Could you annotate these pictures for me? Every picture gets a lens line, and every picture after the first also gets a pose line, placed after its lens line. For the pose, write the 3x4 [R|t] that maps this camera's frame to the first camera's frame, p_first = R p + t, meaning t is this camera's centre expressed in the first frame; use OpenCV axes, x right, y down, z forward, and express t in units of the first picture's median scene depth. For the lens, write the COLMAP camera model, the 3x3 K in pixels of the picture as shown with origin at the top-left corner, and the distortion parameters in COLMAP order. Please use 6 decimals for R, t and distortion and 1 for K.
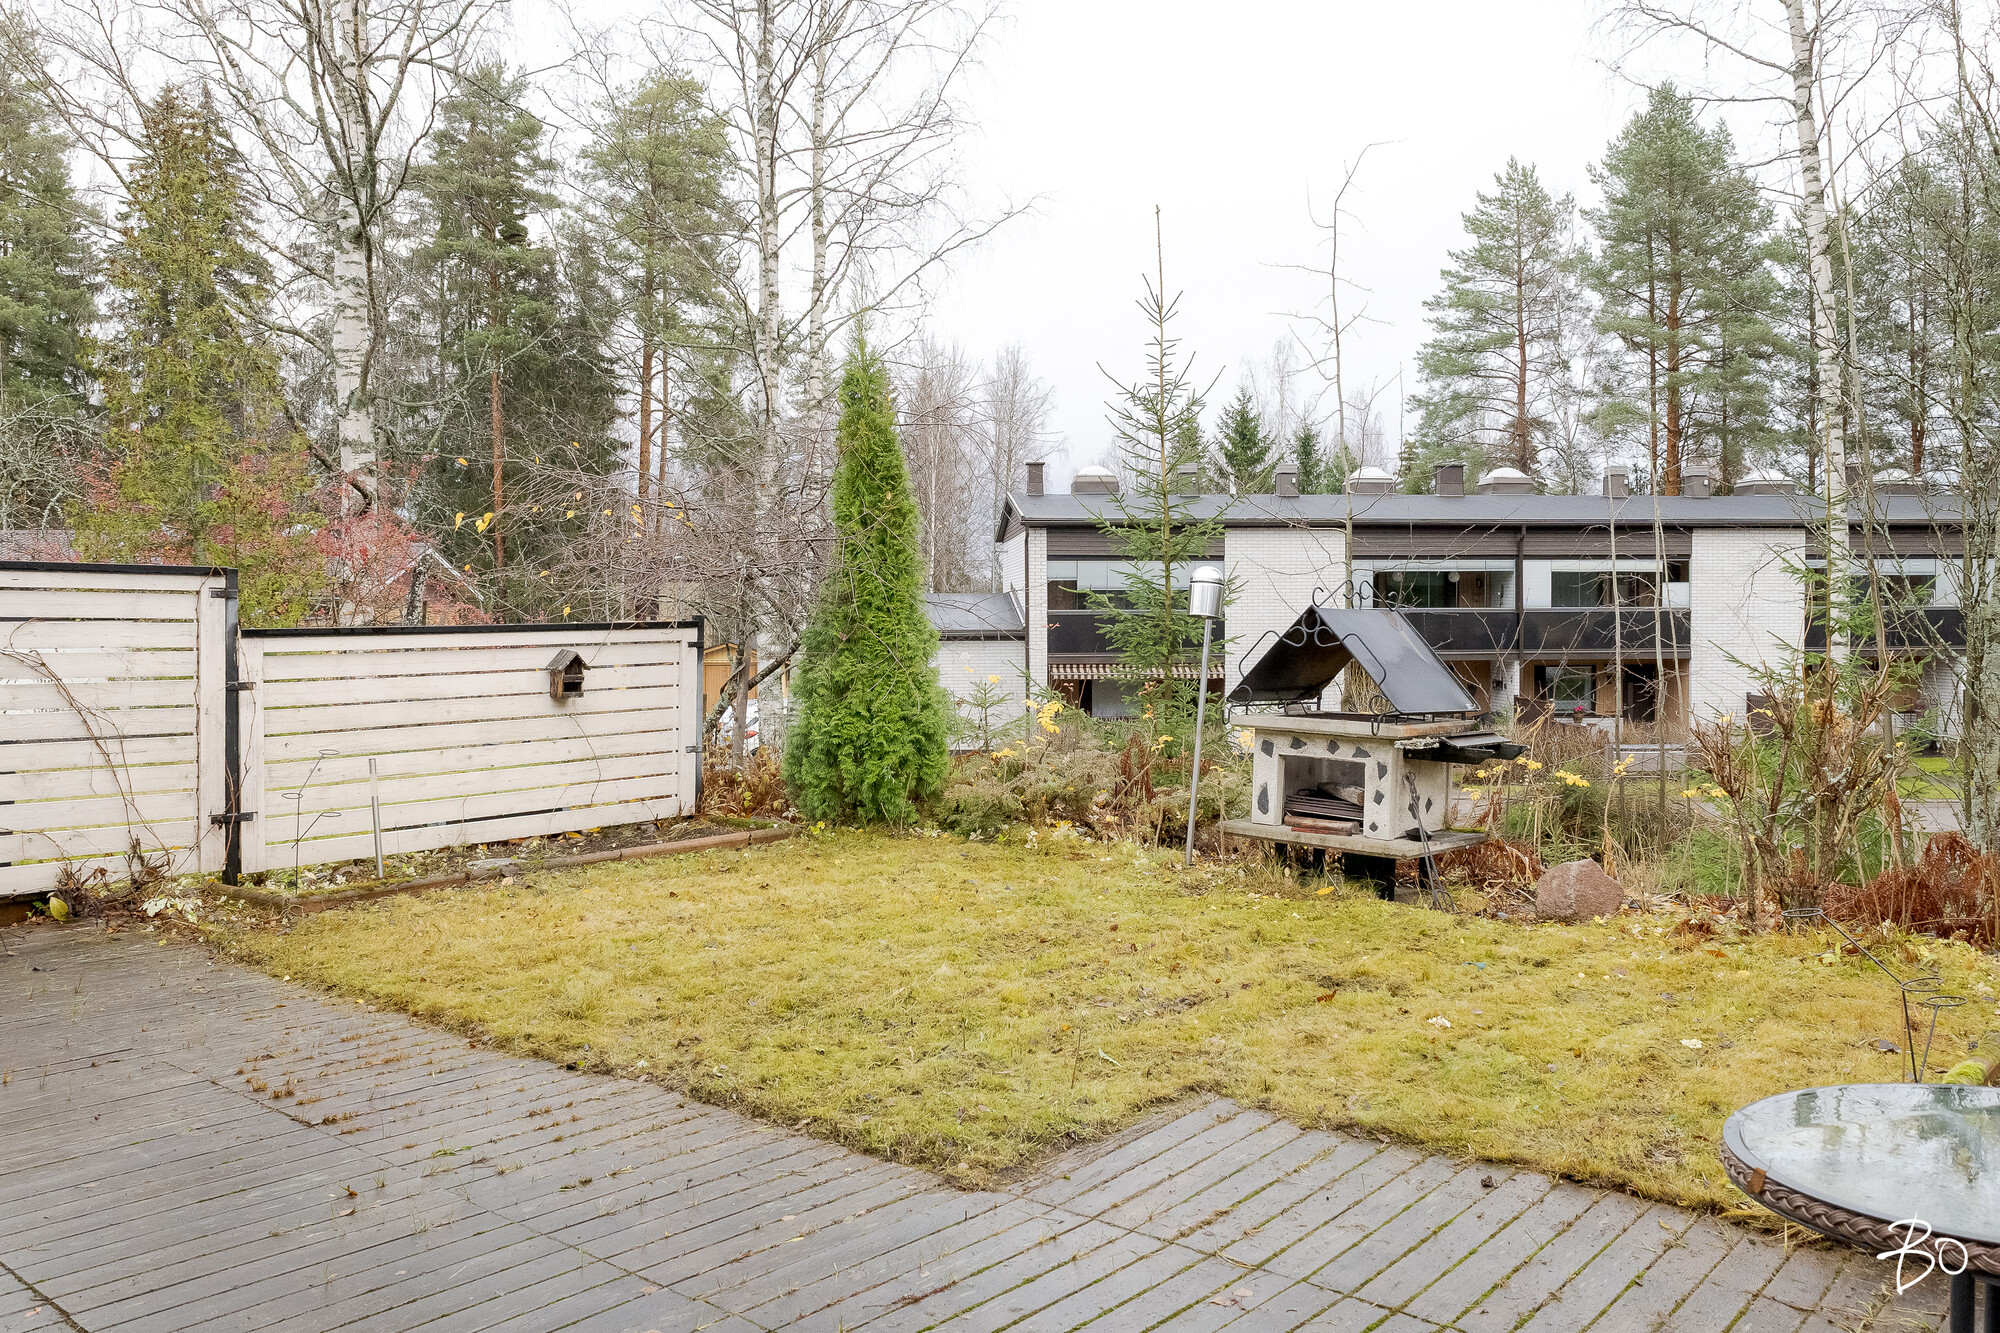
lens RADIAL K [[1561.2, 0, 996.3], [0, 1561.2, 661.2], [0, 0, 1]] dist [-0.016956, -0.003072]
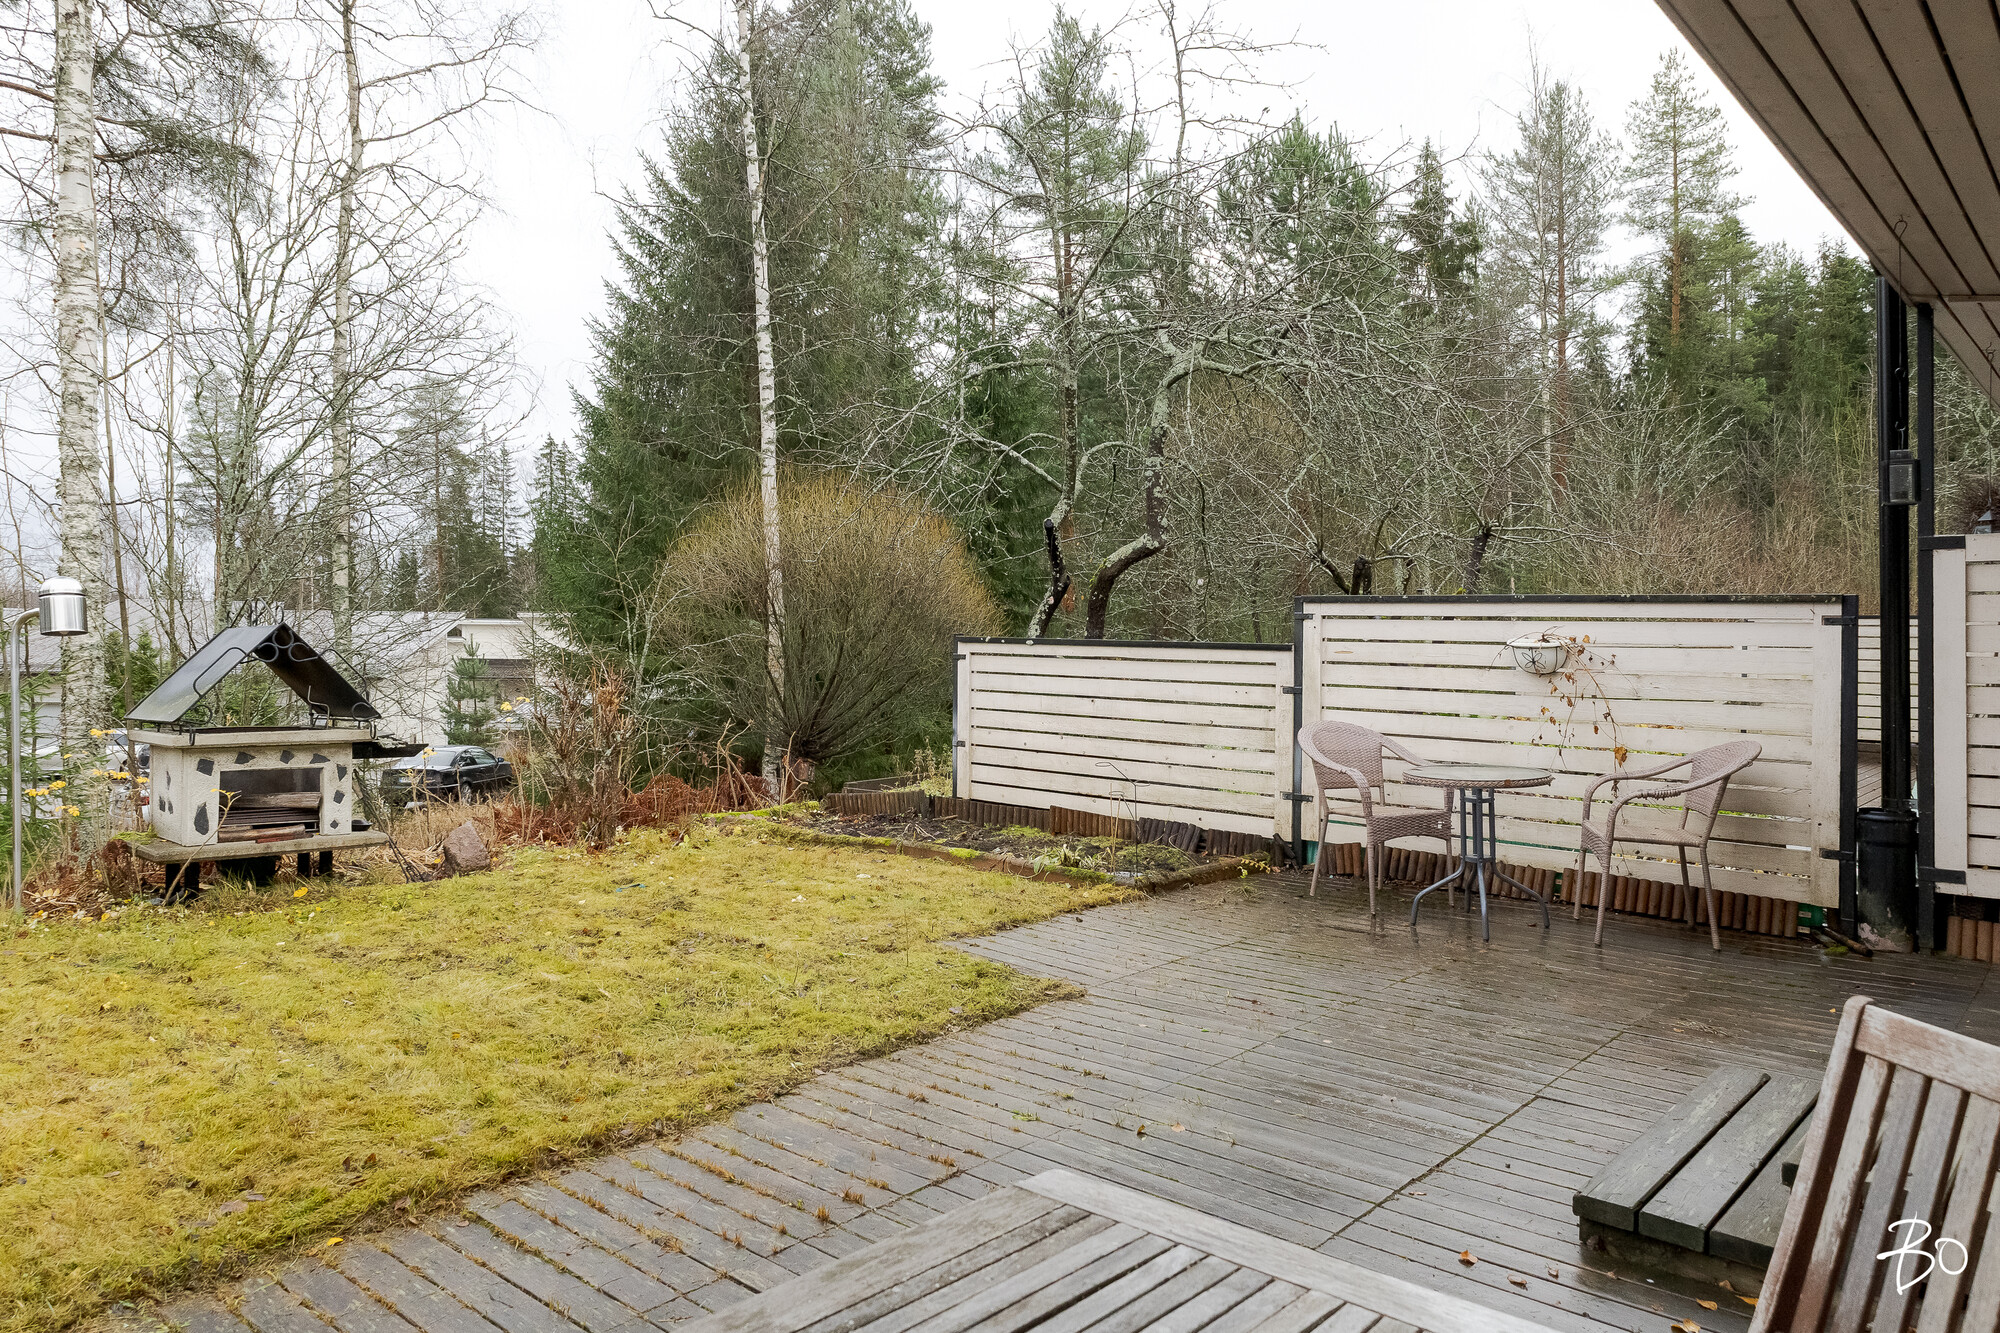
lens RADIAL K [[1384.0, 0, 995.9], [0, 1384.0, 660.3], [0, 0, 1]] dist [-0.004195, -0.004738]
pose [[0.006971, -0.027192, 0.999606, -0.717820], [0.014477, 0.999528, 0.027089, -0.028592], [-0.999871, 0.014282, 0.007362, 0.521654]]
